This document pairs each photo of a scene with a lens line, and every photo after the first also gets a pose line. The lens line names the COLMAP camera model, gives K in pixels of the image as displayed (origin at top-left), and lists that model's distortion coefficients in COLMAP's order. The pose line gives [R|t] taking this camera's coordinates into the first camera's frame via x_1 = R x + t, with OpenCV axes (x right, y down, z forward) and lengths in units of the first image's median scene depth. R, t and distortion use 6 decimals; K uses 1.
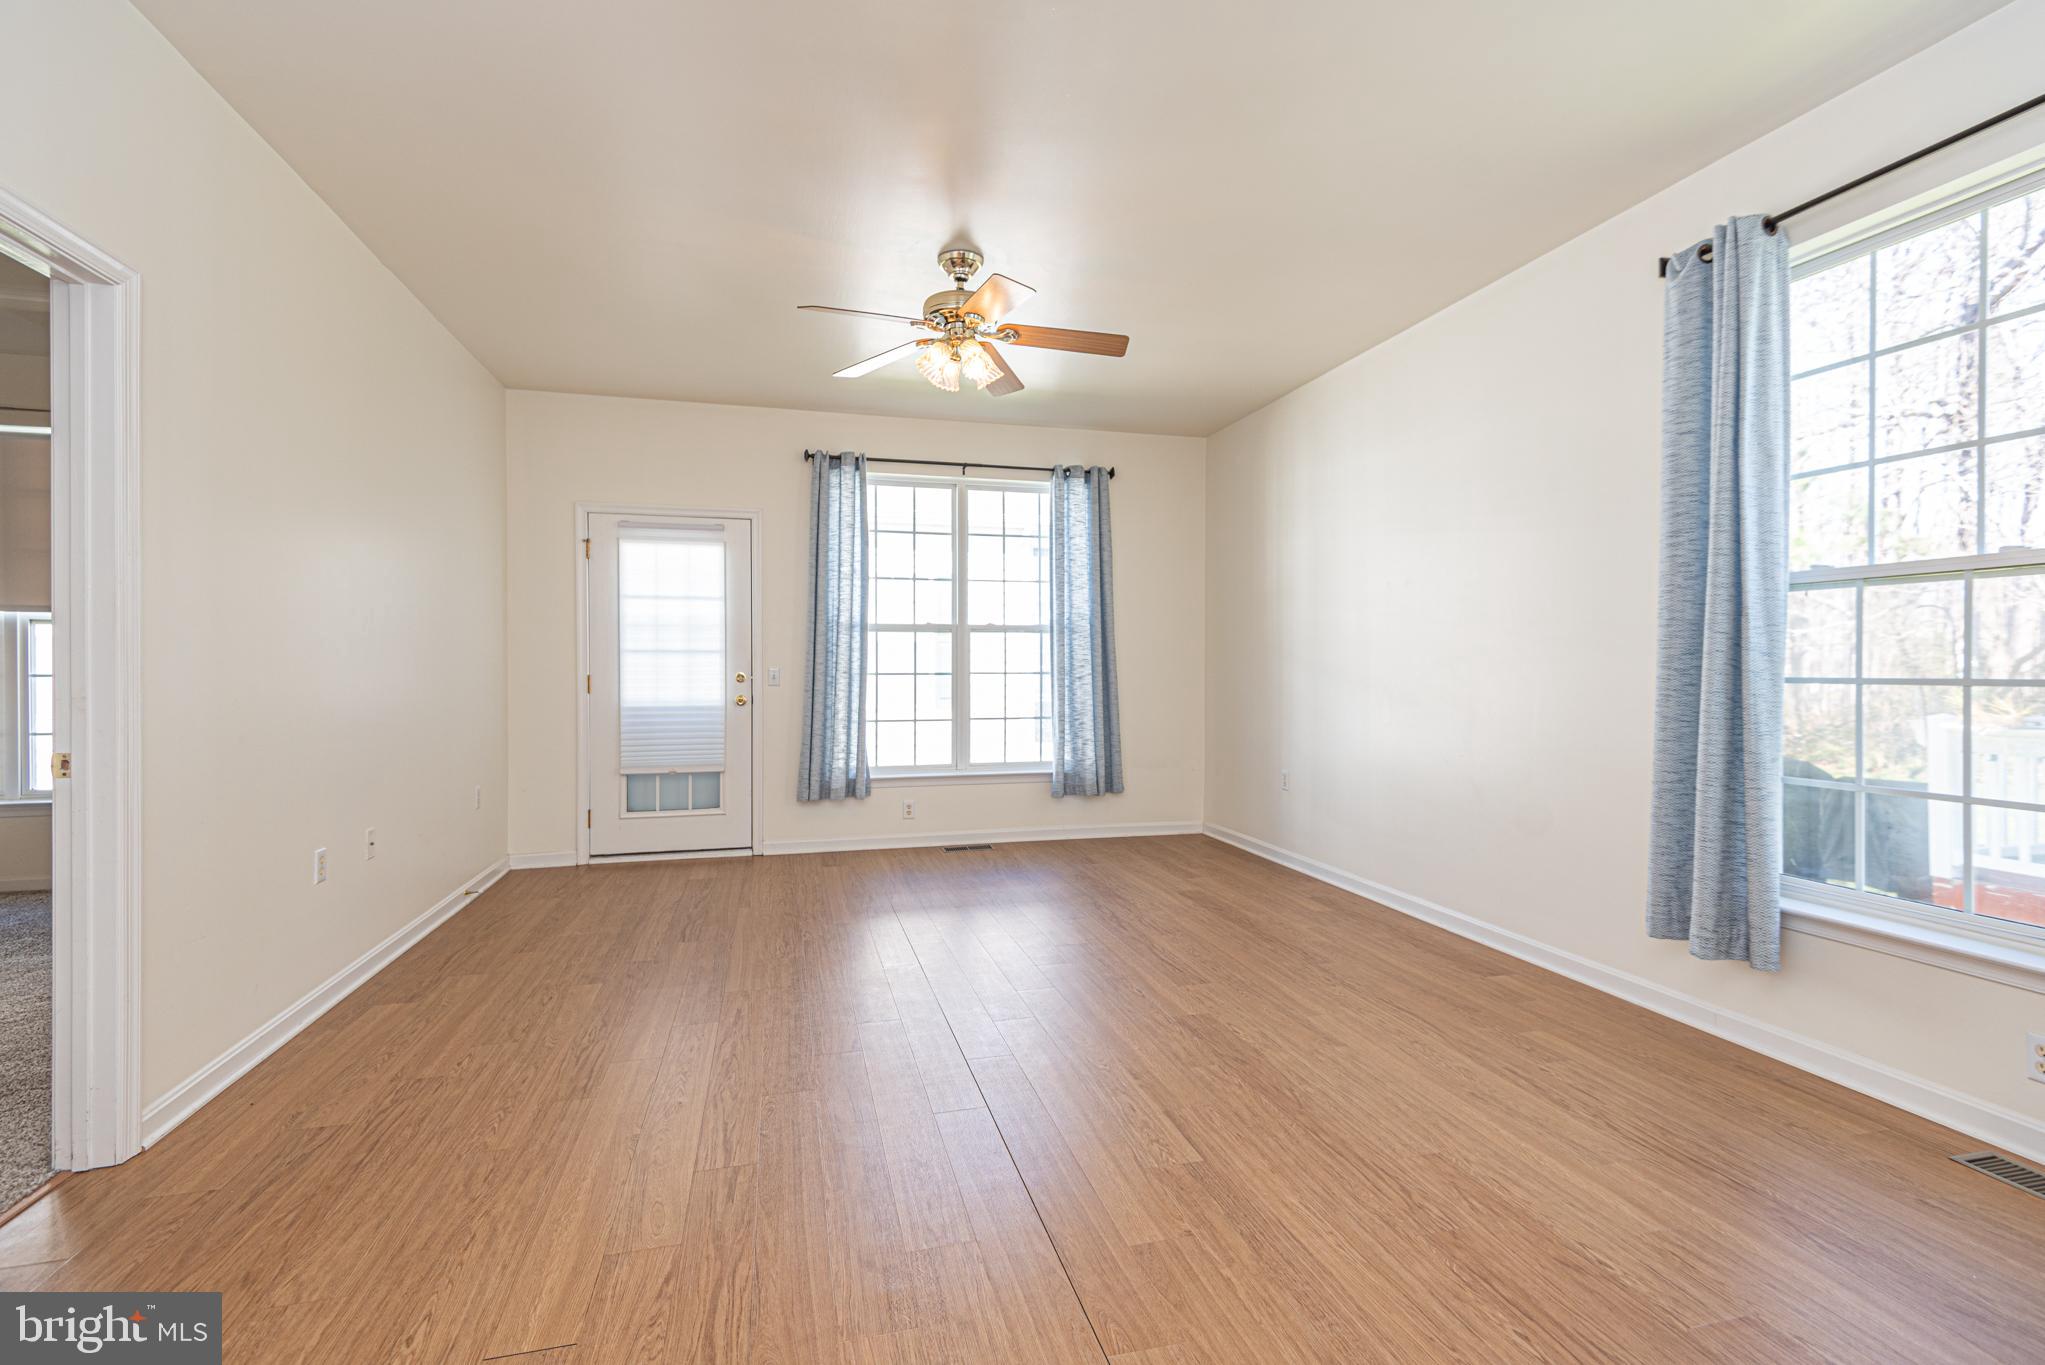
lens RADIAL K [[925.1, 0, 1019.5], [0, 925.1, 664.4], [0, 0, 1]] dist [0.030968, -0.021801]
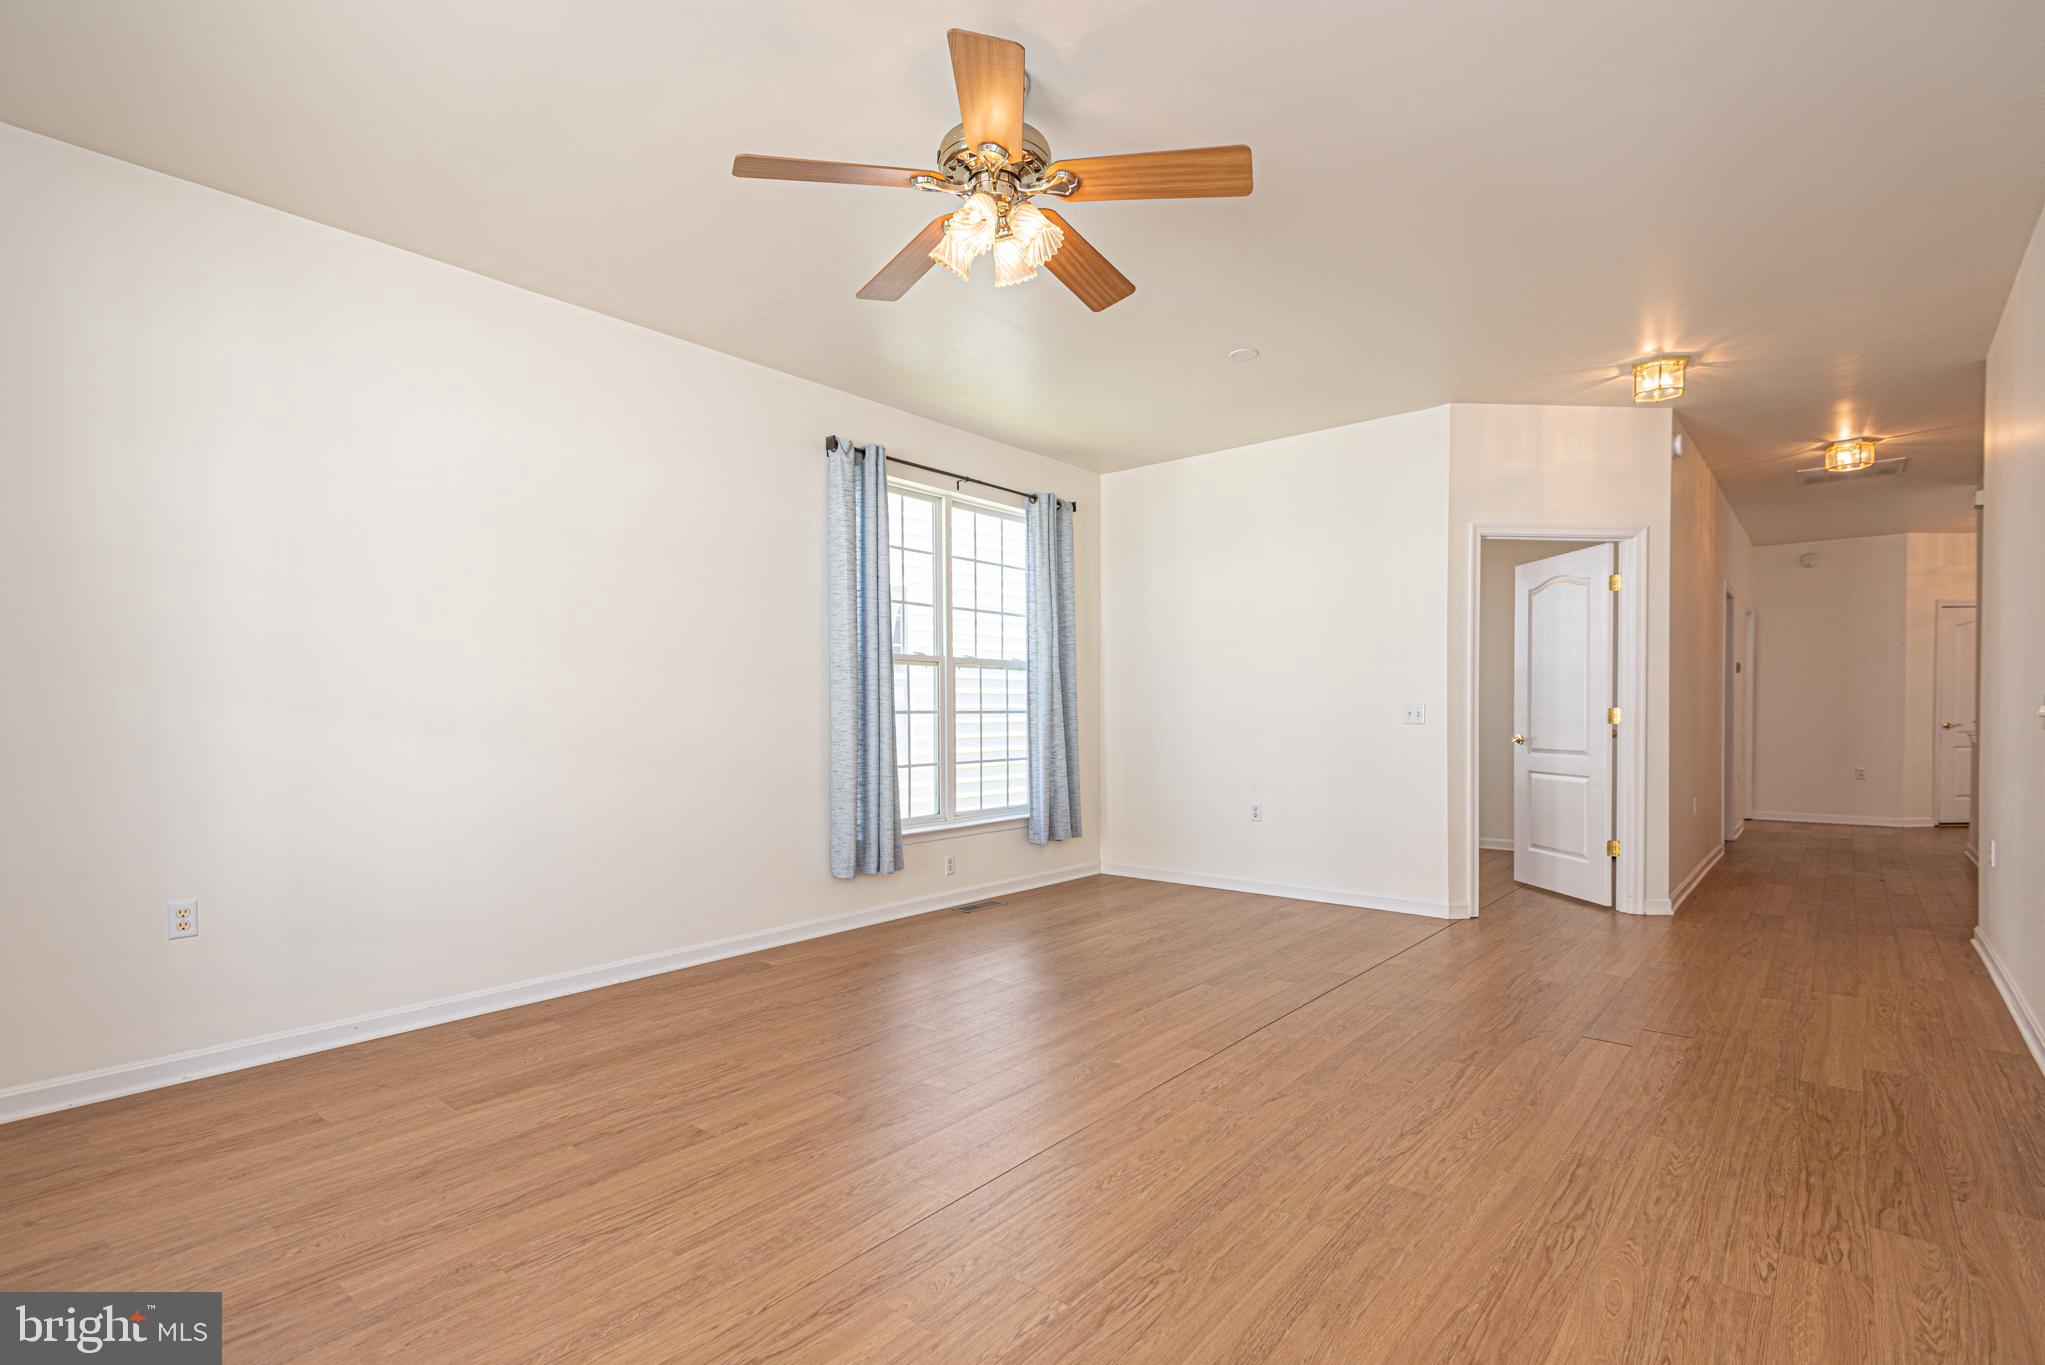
lens RADIAL K [[978.0, 0, 1020.3], [0, 978.0, 723.2], [0, 0, 1]] dist [0.029195, -0.018665]
pose [[-0.582225, -0.007663, 0.812991, -0.420009], [0.003464, 0.999923, 0.011905, 0.009887], [-0.813020, 0.009748, -0.582154, 0.905079]]
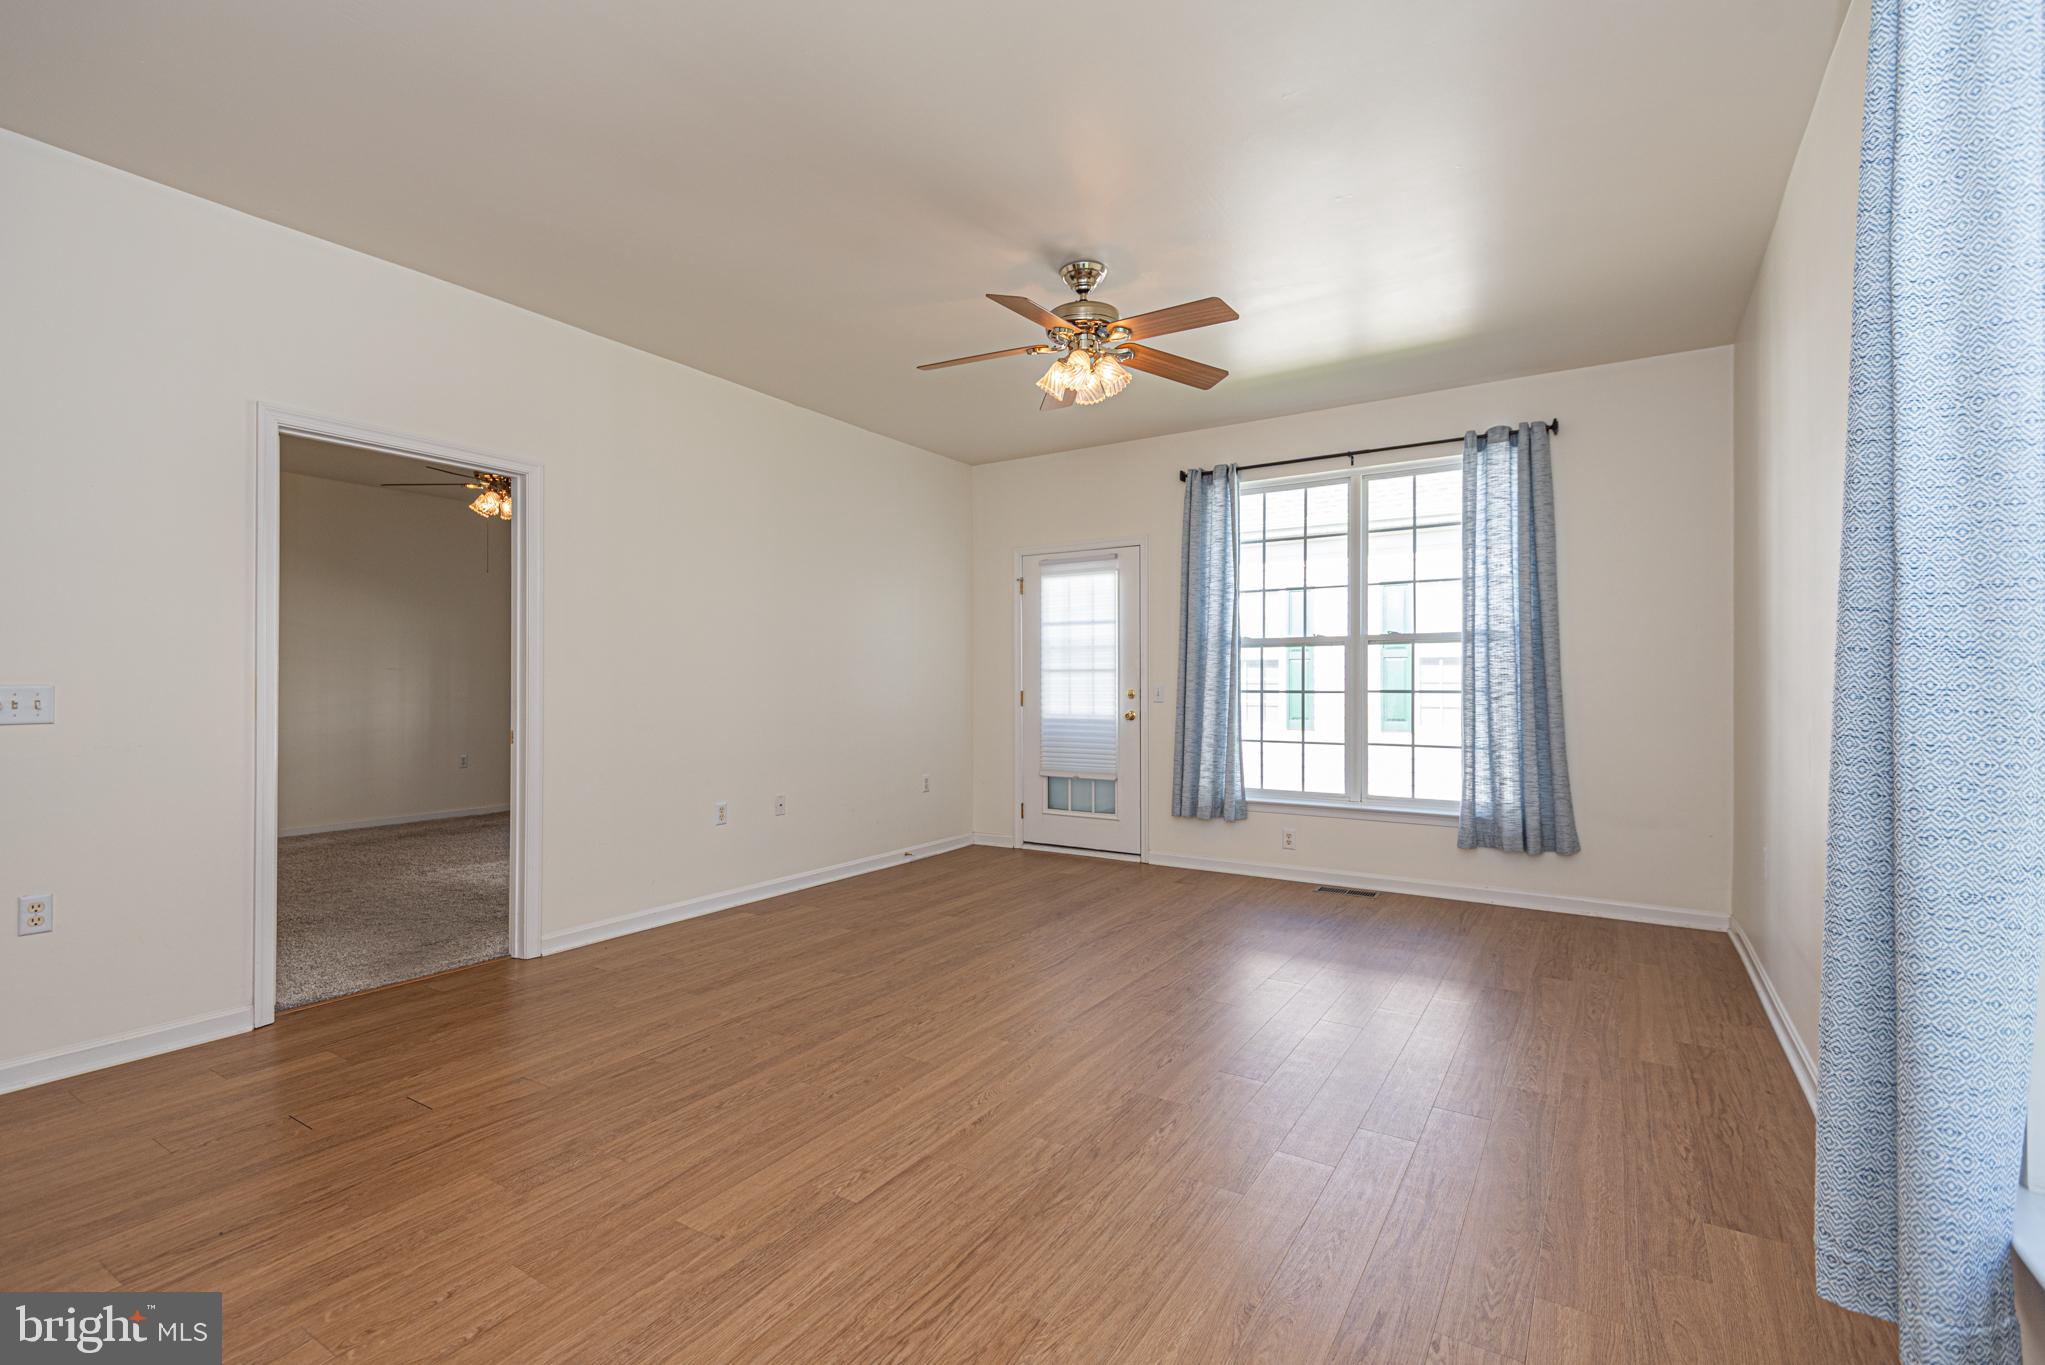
lens RADIAL K [[922.2, 0, 1020.8], [0, 922.2, 673.2], [0, 0, 1]] dist [0.046794, -0.029879]
pose [[0.681119, -0.008782, -0.732120, 0.394034], [0.001751, 0.999945, -0.010365, 0.000935], [0.732170, 0.005778, 0.681097, 0.183006]]
